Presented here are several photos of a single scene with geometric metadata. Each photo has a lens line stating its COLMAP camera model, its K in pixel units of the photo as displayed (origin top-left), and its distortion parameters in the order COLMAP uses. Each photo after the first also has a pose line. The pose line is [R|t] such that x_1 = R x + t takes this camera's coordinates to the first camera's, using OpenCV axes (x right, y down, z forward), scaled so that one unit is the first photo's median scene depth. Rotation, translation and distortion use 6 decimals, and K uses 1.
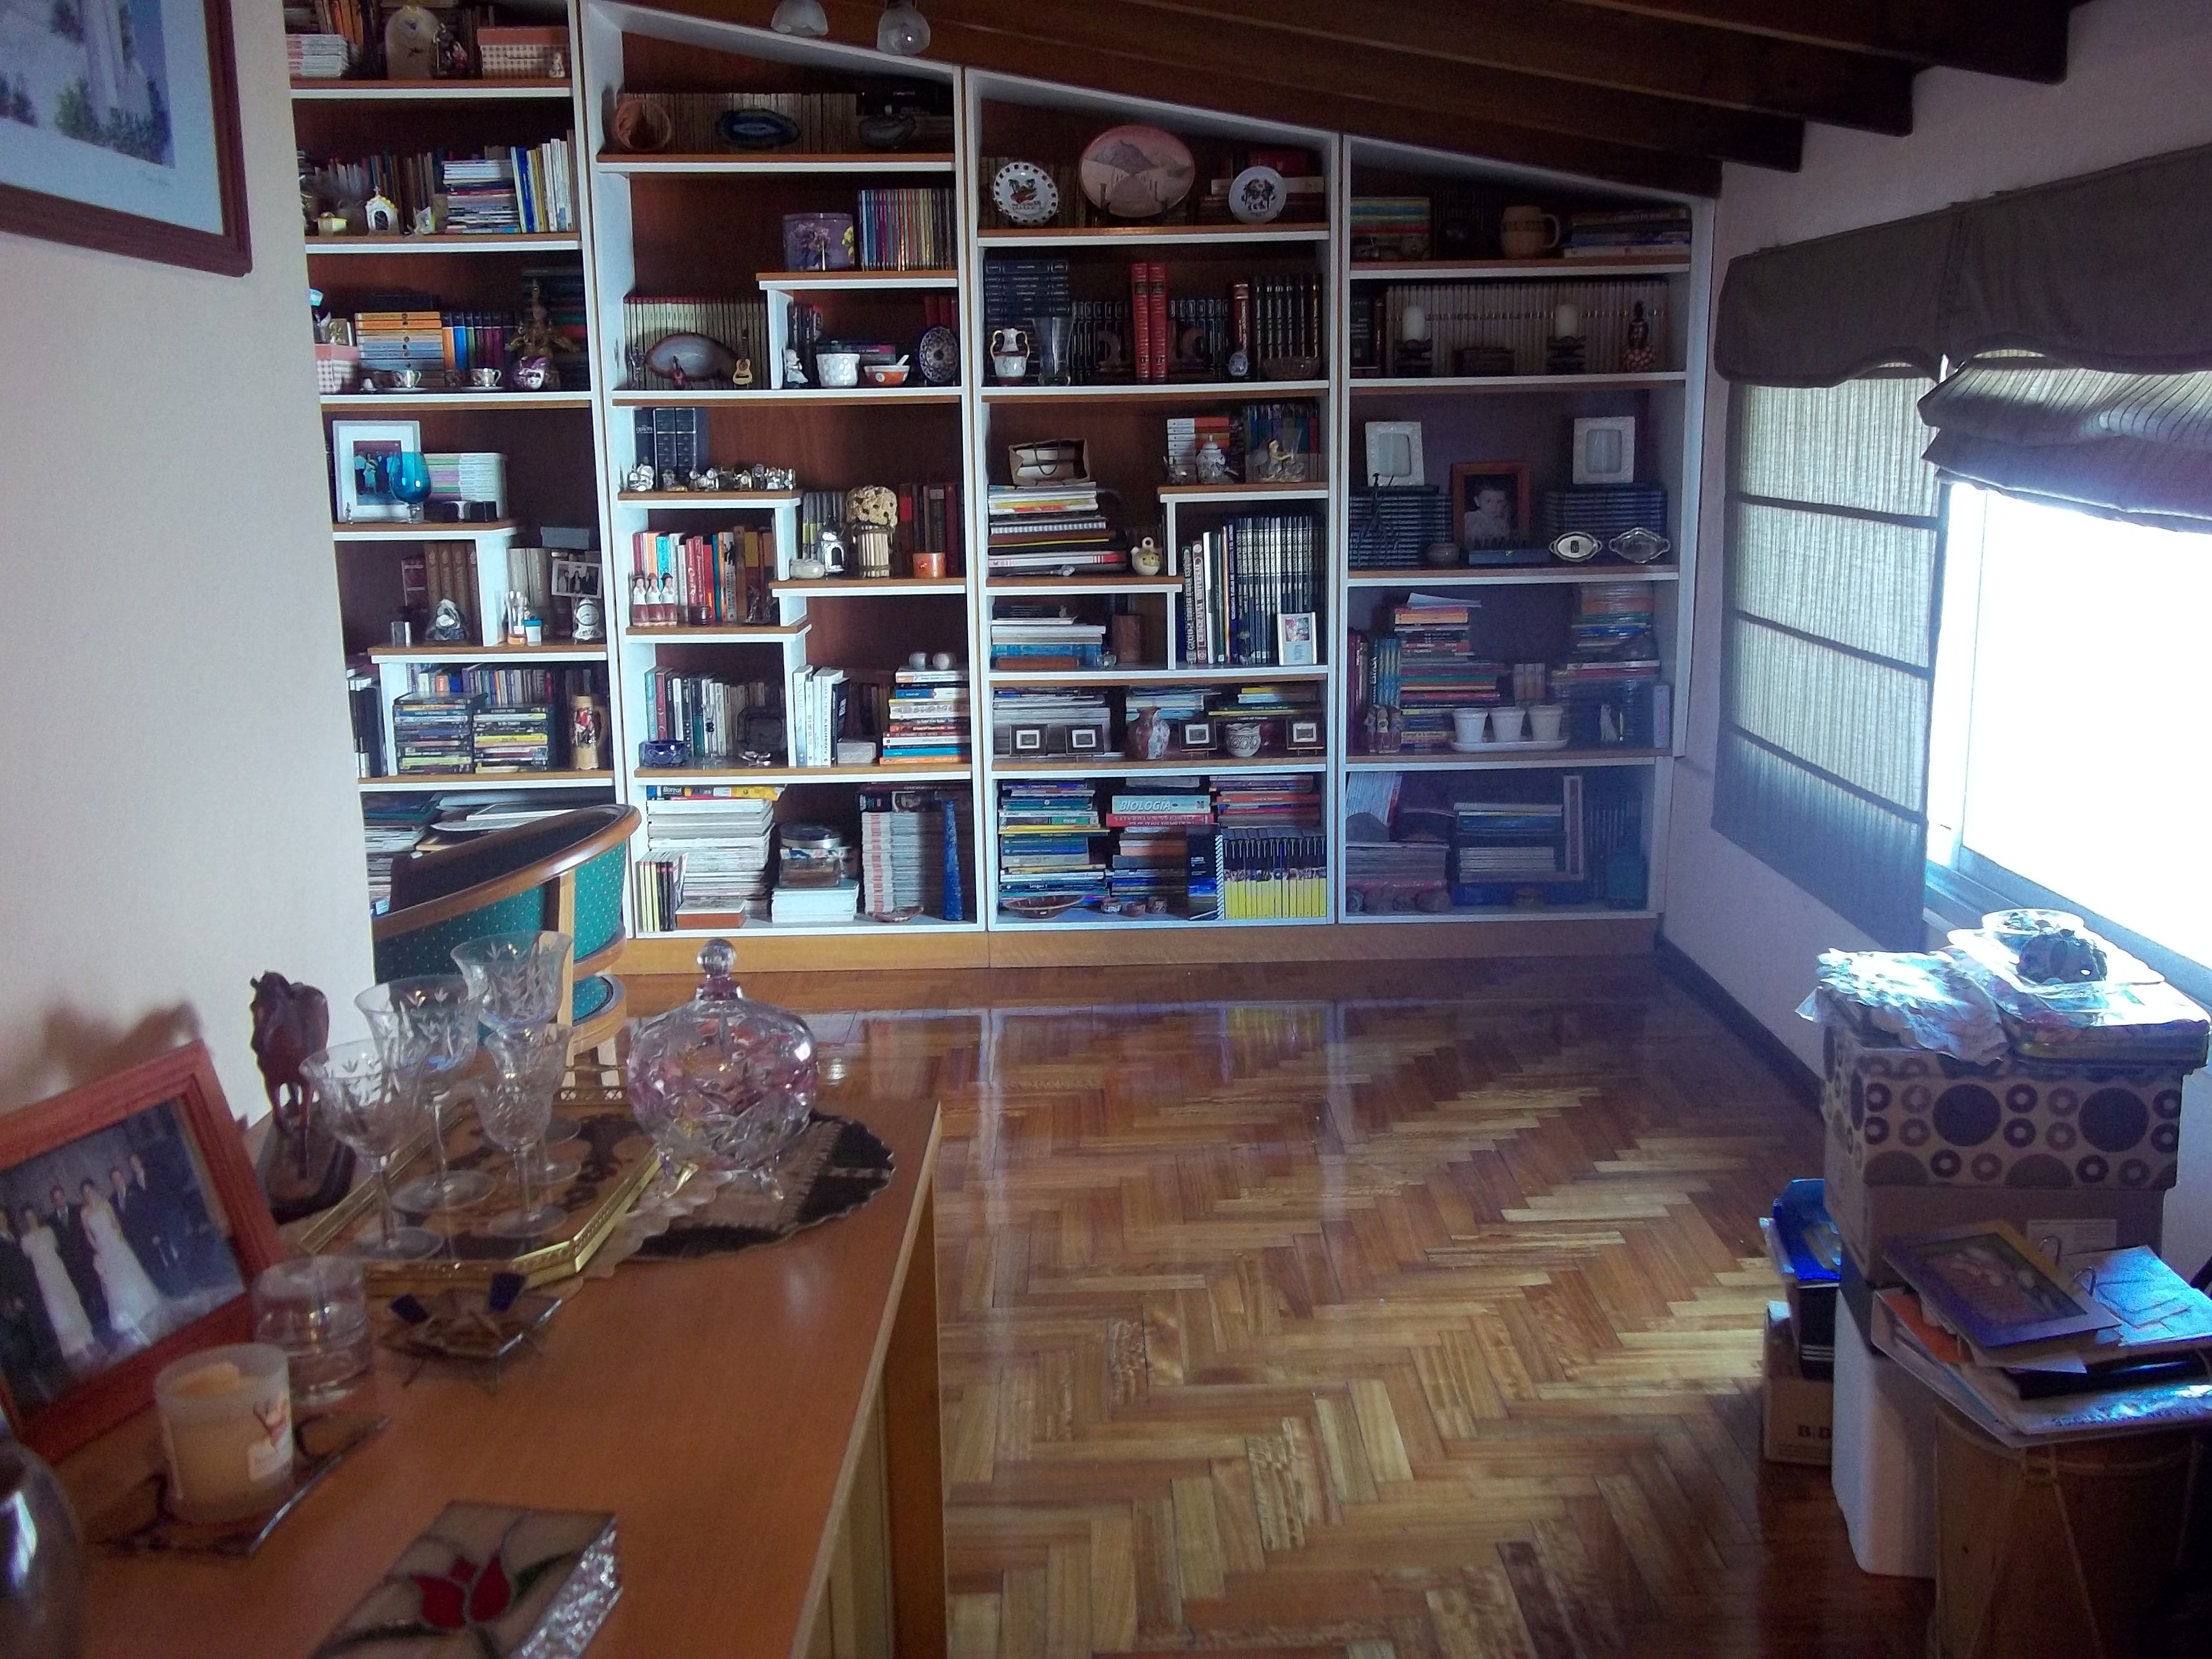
lens RADIAL K [[2065.8, 0, 1108.3], [0, 2065.8, 823.8], [0, 0, 1]] dist [-0.001590, 0.000000]
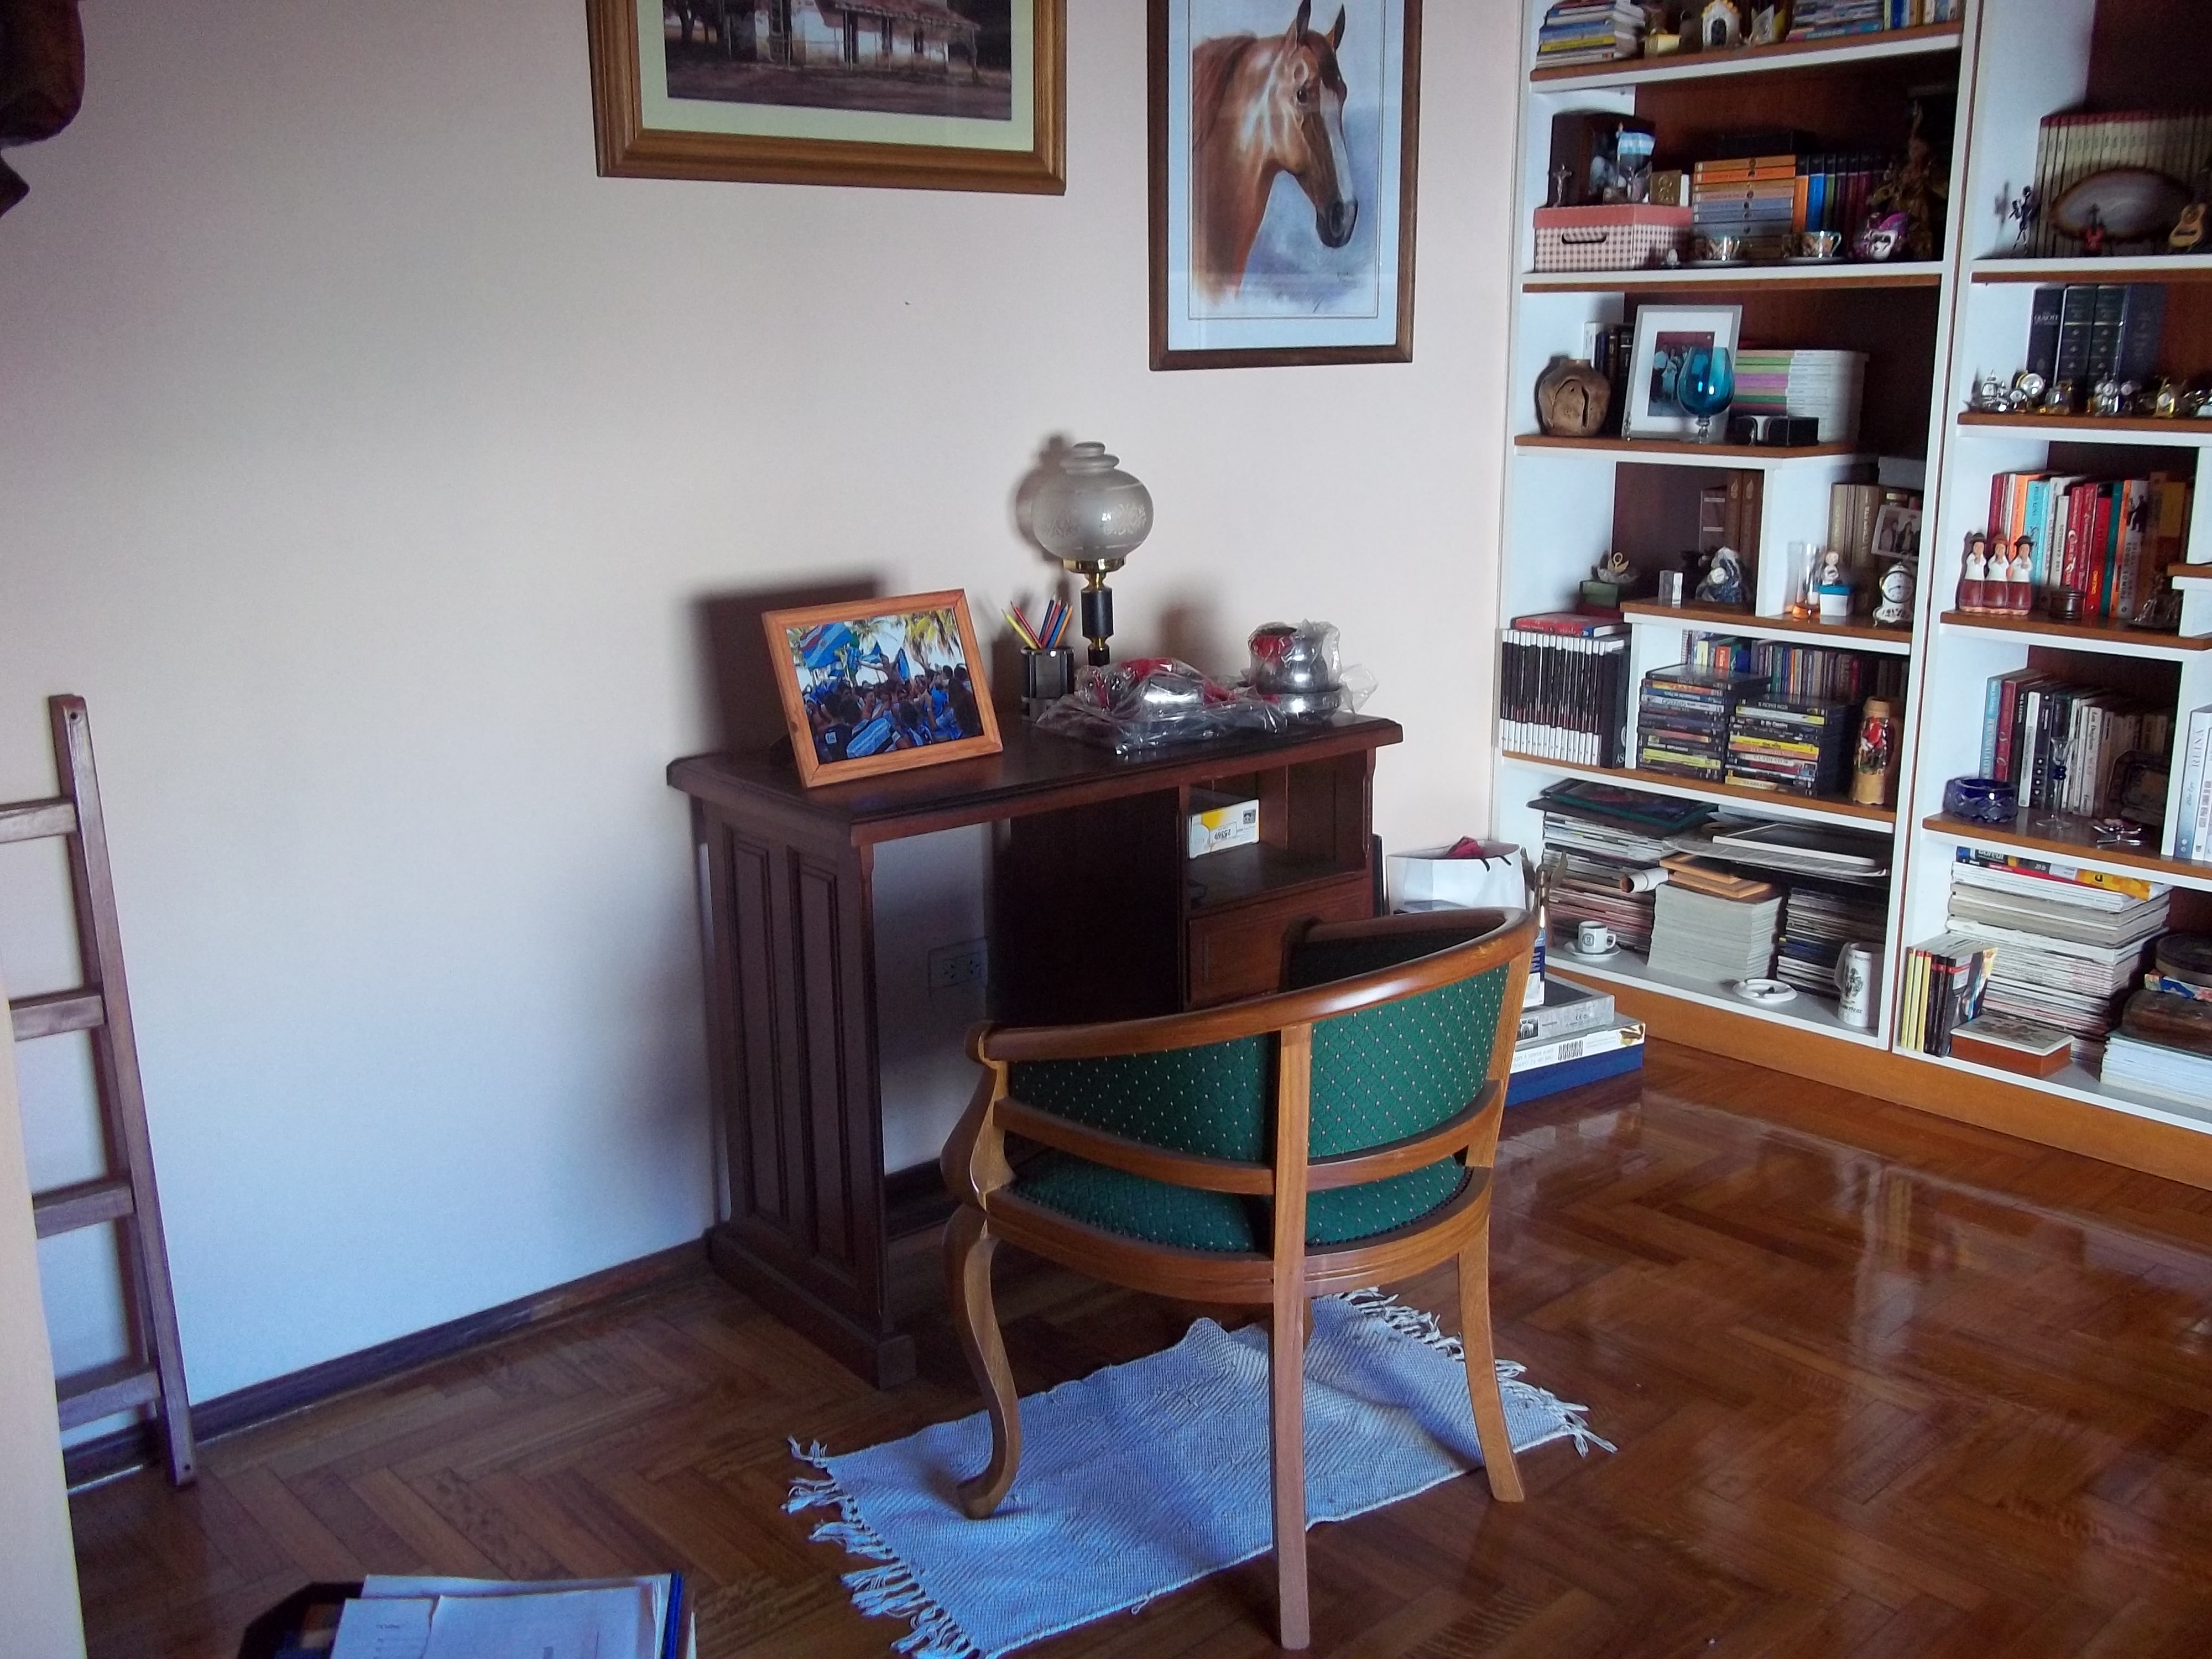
lens RADIAL K [[2065.8, 0, 1107.0], [0, 2065.8, 838.9], [0, 0, 1]] dist [-0.001590, 0.000000]
pose [[0.661543, 0.187581, -0.726067, 0.092369], [-0.144481, 0.981952, 0.122049, -0.063767], [0.735857, 0.024162, 0.676705, 0.331010]]
